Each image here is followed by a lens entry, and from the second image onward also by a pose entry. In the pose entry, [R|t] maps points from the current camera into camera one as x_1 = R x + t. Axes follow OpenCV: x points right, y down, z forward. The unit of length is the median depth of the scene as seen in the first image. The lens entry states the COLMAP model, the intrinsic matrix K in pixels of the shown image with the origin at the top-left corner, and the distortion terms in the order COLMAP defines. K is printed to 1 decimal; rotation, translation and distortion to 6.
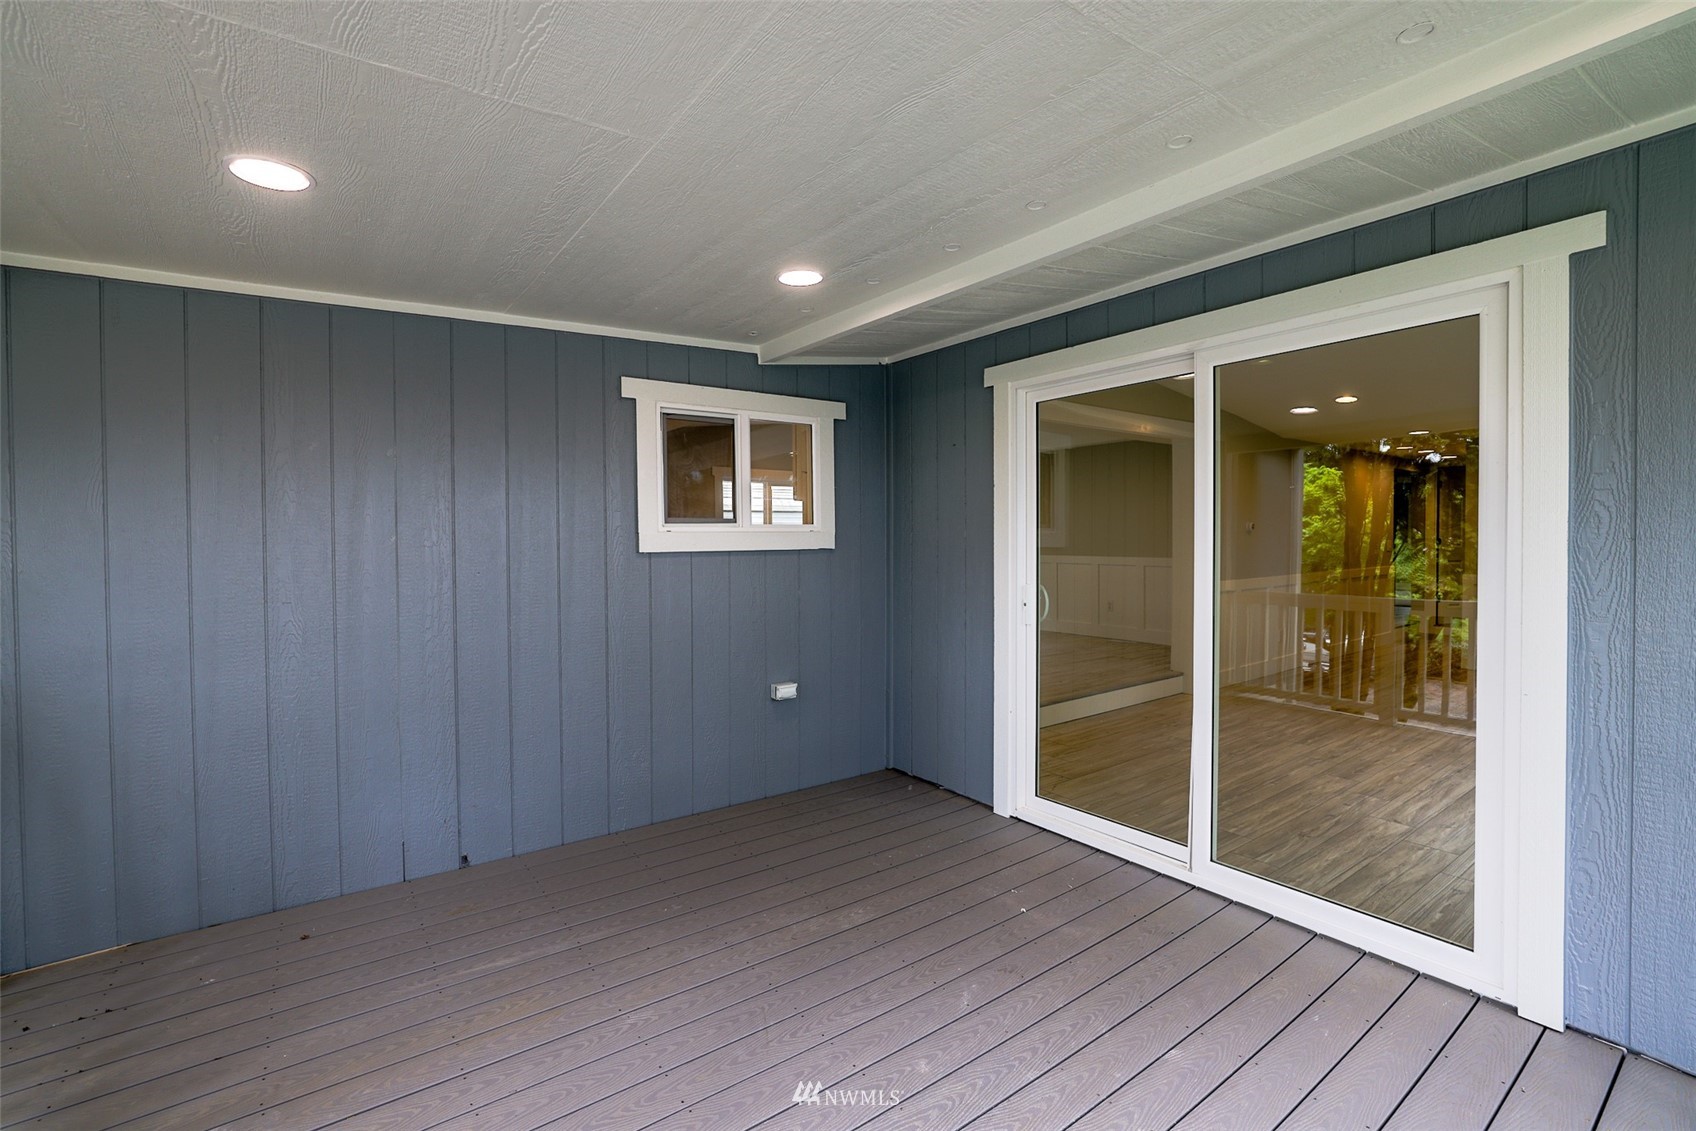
lens RADIAL K [[733.5, 0, 841.9], [0, 733.5, 554.2], [0, 0, 1]] dist [-0.040378, 0.013641]
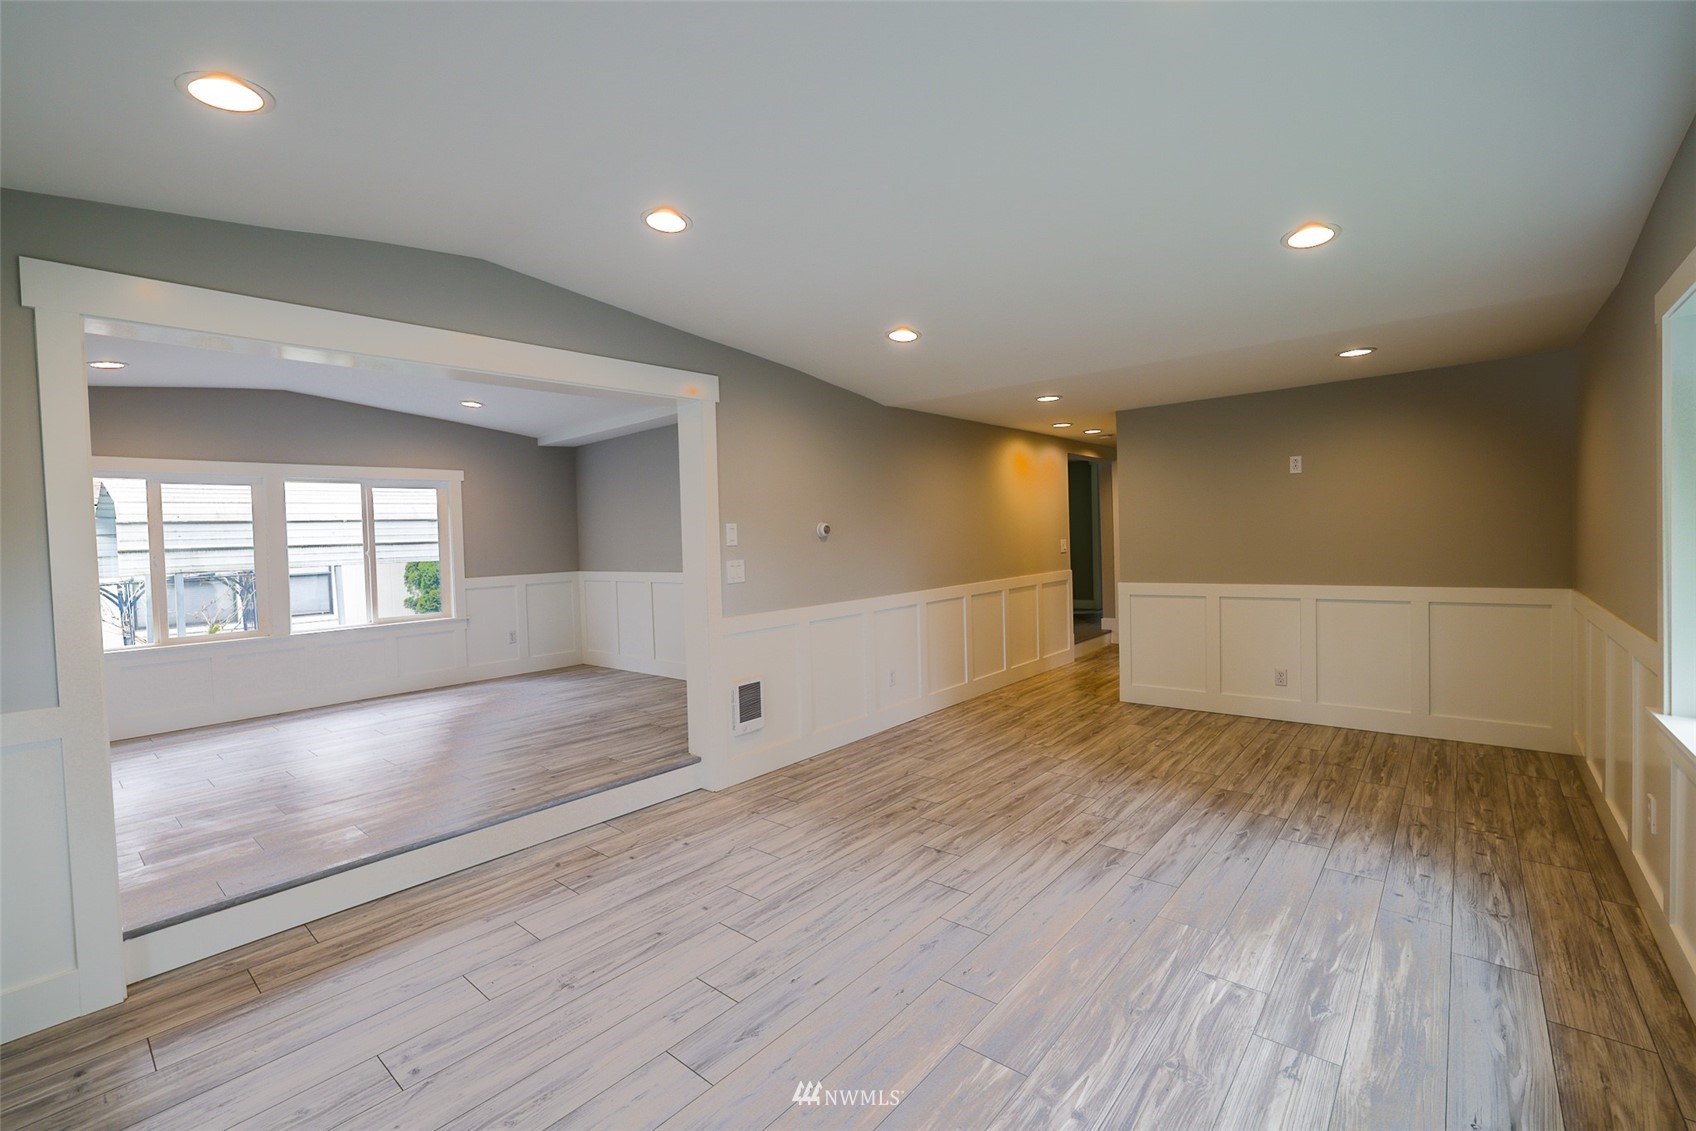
lens RADIAL K [[733.5, 0, 835.5], [0, 733.5, 553.8], [0, 0, 1]] dist [-0.040378, 0.013641]
pose [[0.975406, -0.031349, 0.218176, 0.528437], [0.032301, 0.999478, -0.000795, -0.017857], [-0.218037, 0.007823, 0.975909, 0.379678]]
